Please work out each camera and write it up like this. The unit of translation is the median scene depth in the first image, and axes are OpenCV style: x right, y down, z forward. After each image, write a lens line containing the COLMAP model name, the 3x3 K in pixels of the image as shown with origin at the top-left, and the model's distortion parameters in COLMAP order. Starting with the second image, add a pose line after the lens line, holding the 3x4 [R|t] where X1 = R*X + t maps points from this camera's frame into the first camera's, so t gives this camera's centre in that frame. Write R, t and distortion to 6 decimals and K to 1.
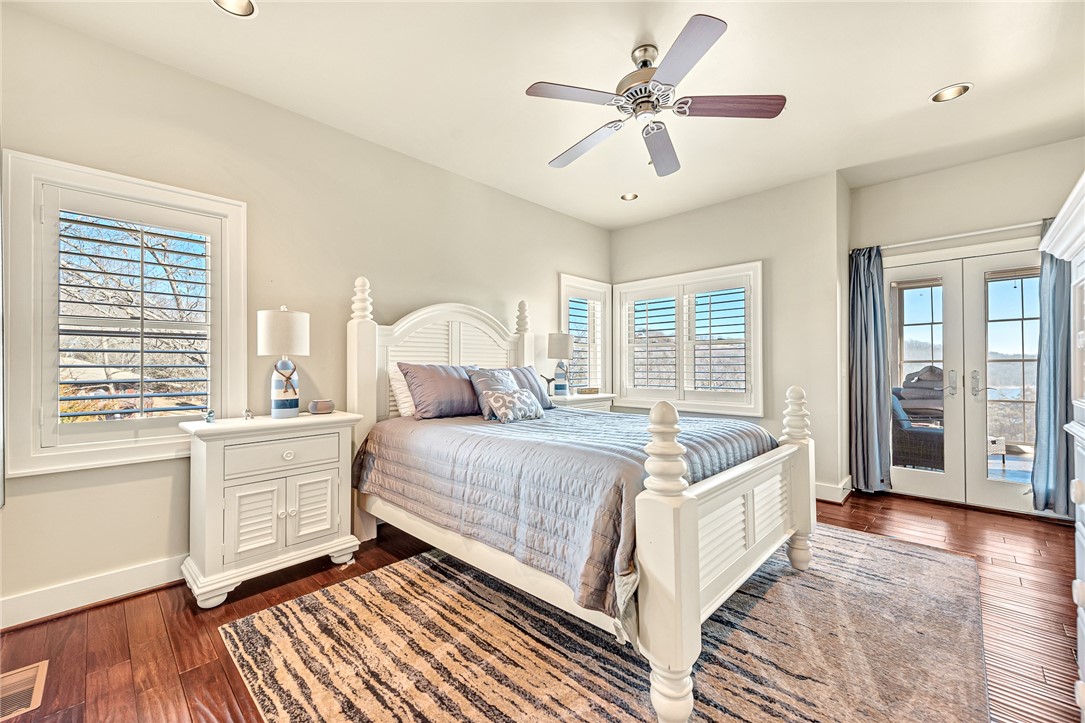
lens RADIAL K [[433.2, 0, 542.6], [0, 433.2, 363.9], [0, 0, 1]] dist [0.014584, -0.003677]
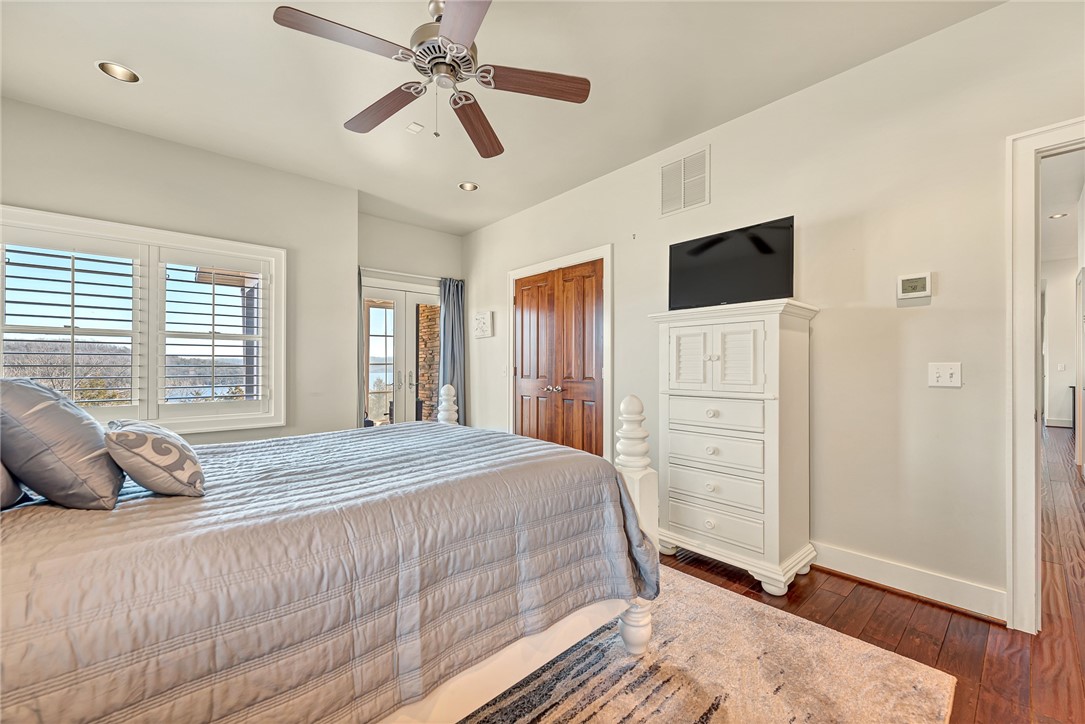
lens RADIAL K [[433.2, 0, 542.4], [0, 433.2, 365.9], [0, 0, 1]] dist [0.014584, -0.003677]
pose [[0.069988, 0.007084, 0.997523, -0.379491], [-0.007356, 0.999951, -0.006586, 0.002990], [-0.997521, -0.006877, 0.070037, 0.451405]]
